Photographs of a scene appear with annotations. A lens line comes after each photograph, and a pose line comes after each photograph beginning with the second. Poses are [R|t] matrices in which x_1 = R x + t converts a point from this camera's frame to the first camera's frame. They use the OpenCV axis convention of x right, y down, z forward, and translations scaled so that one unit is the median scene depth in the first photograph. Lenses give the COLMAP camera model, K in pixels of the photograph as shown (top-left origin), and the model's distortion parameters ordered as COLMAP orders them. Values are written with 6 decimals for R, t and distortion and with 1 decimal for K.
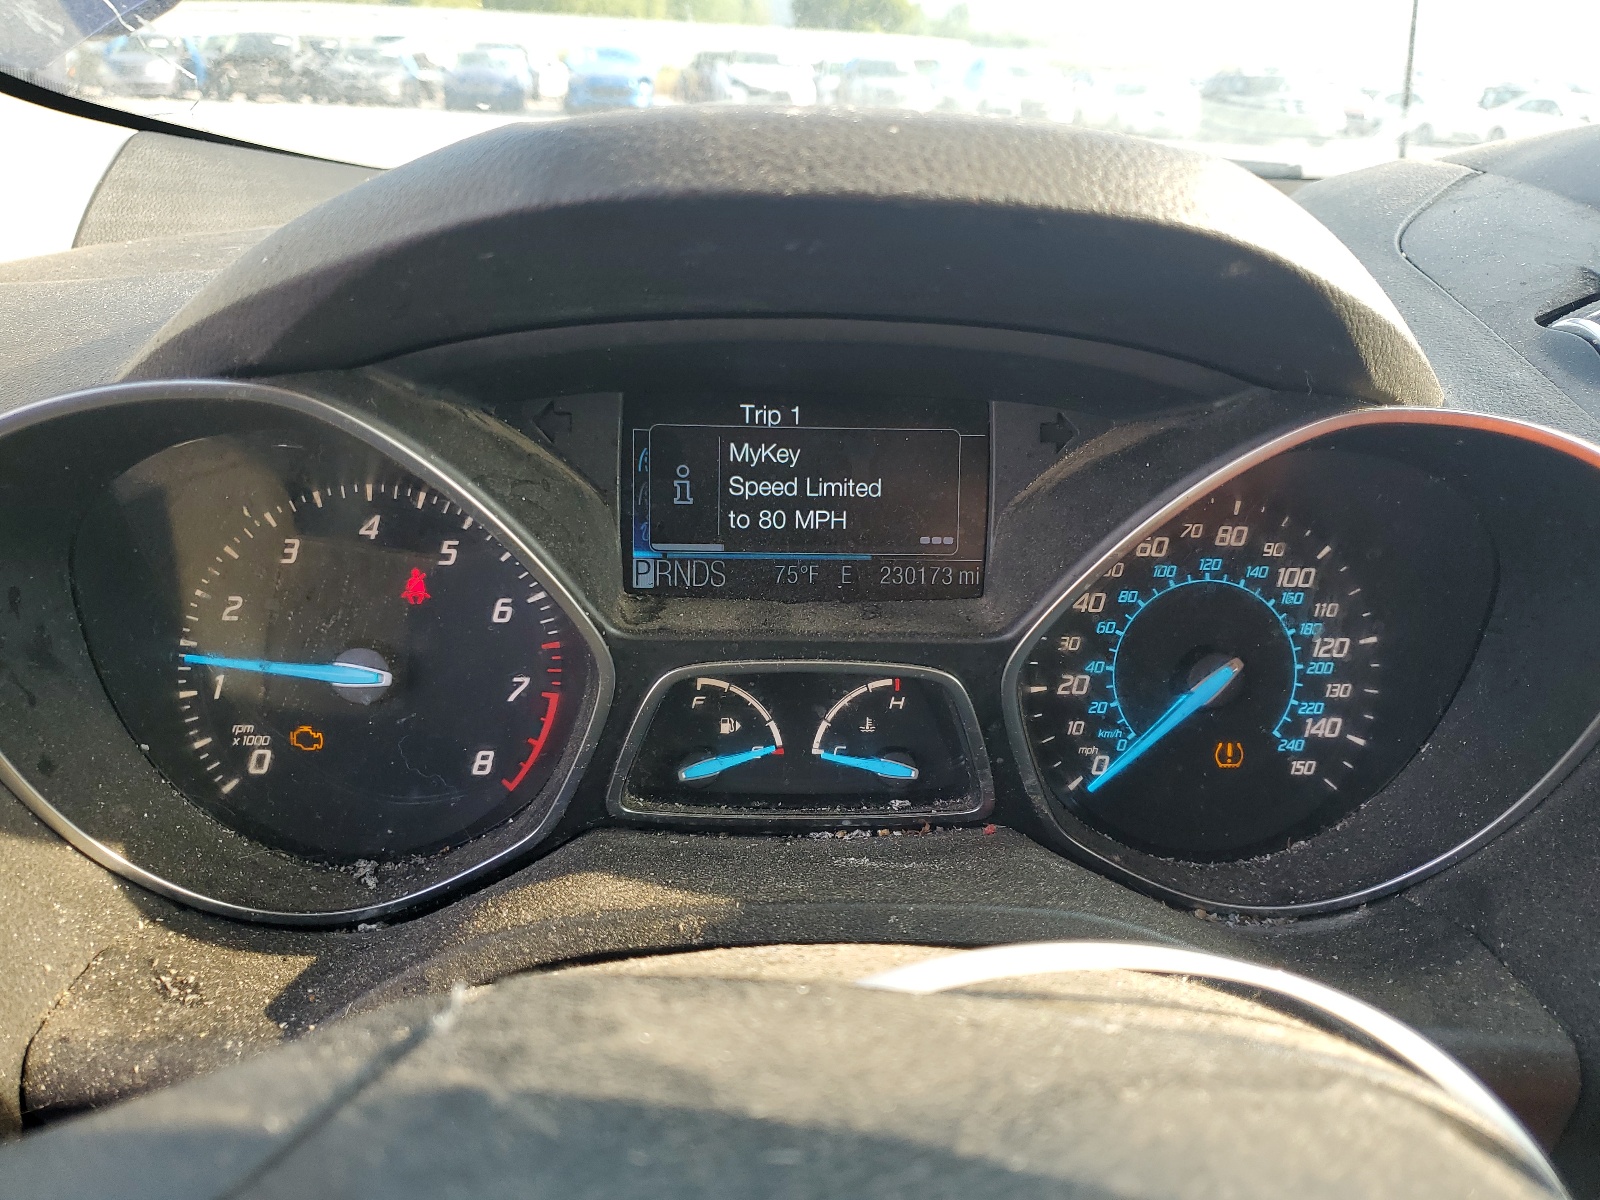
lens RADIAL K [[1217.1, 0, 797.4], [0, 1217.1, 597.9], [0, 0, 1]] dist [0.005223, 0.000668]
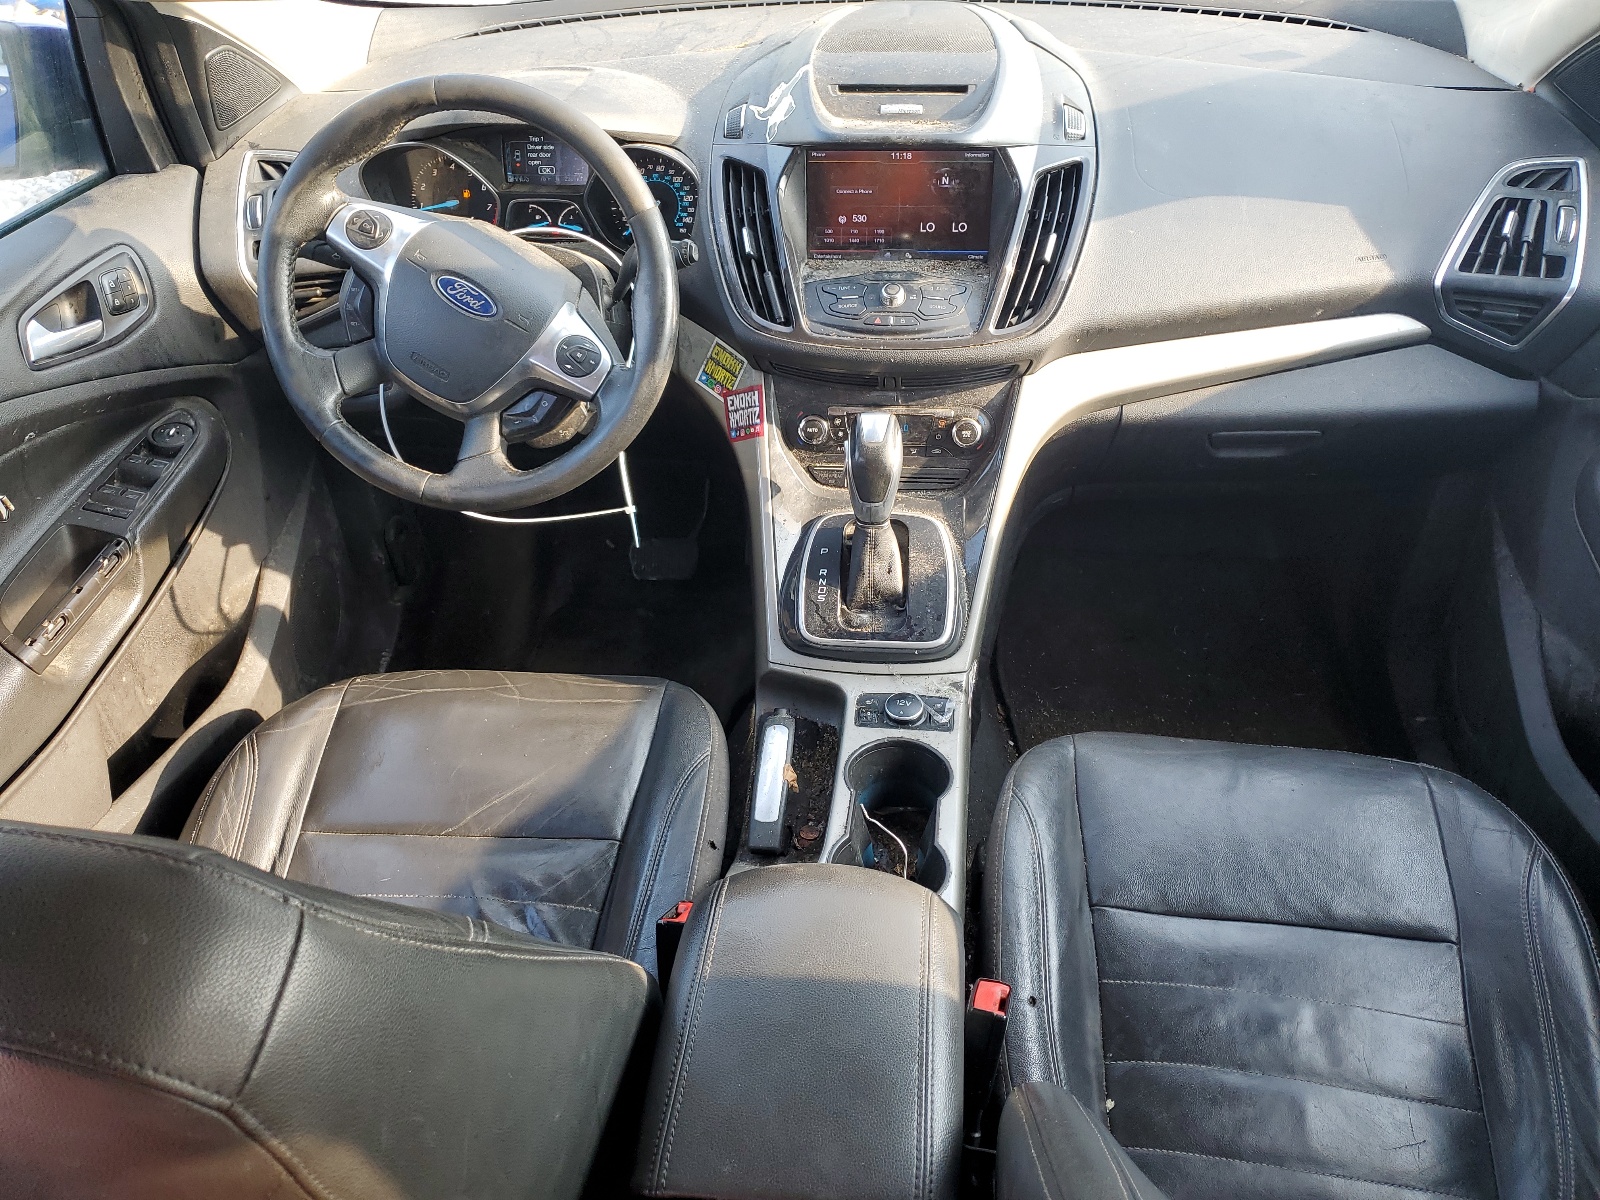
lens RADIAL K [[1217.1, 0, 803.1], [0, 1217.1, 599.0], [0, 0, 1]] dist [0.005223, 0.000668]
pose [[0.984042, 0.058163, -0.168162, 1.546989], [-0.003071, 0.950479, 0.310773, 0.047671], [0.177910, -0.305297, 0.935490, -3.006585]]
